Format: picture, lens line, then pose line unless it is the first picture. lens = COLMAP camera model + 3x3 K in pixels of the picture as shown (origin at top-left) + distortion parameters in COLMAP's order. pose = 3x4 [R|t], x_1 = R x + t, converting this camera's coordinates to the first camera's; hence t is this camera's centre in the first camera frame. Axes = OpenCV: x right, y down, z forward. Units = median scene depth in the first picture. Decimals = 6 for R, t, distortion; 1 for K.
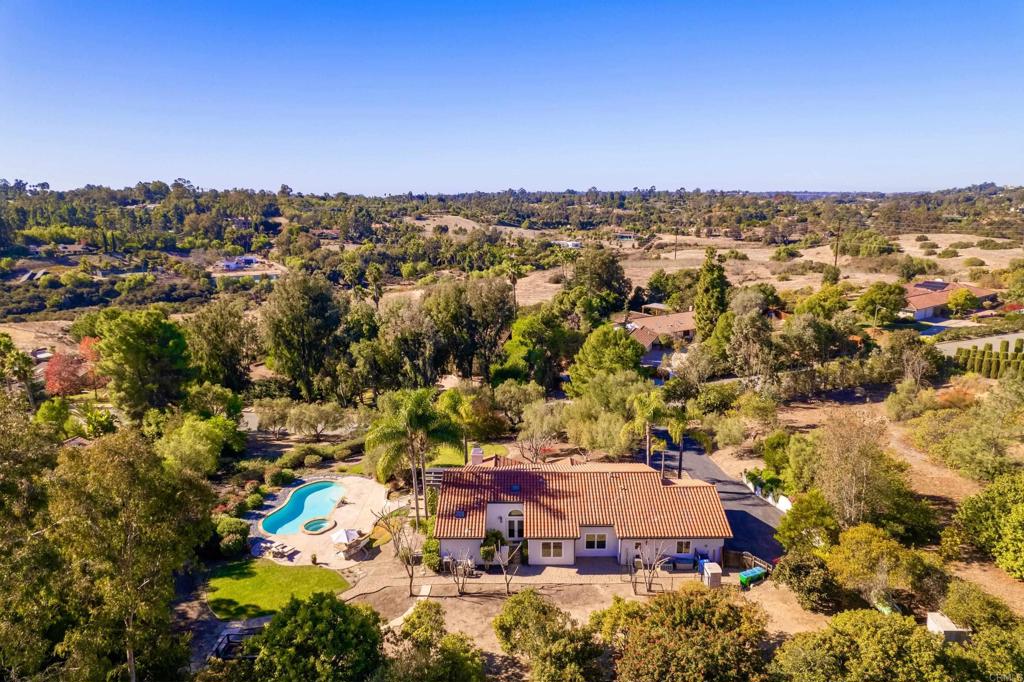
lens RADIAL K [[654.5, 0, 509.0], [0, 654.5, 342.0], [0, 0, 1]] dist [-0.007957, -0.001253]
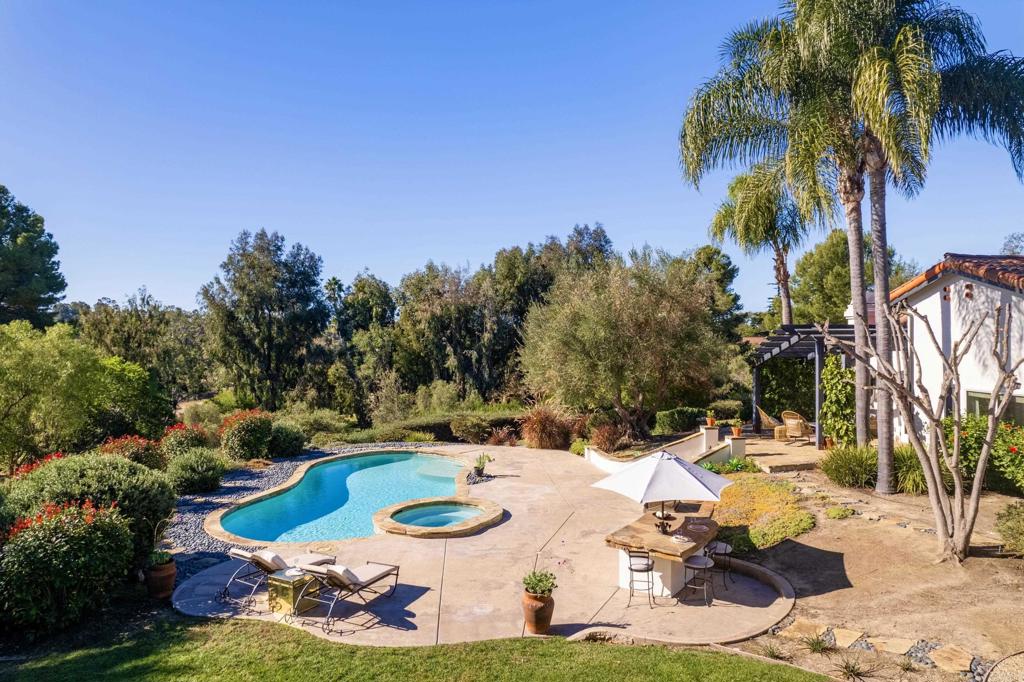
lens RADIAL K [[654.5, 0, 515.7], [0, 654.5, 340.2], [0, 0, 1]] dist [-0.007957, -0.001253]
pose [[0.994417, -0.008071, 0.105213, -0.160204], [0.030318, 0.976883, -0.211612, 0.148382], [-0.101073, 0.213620, 0.971674, 0.401173]]
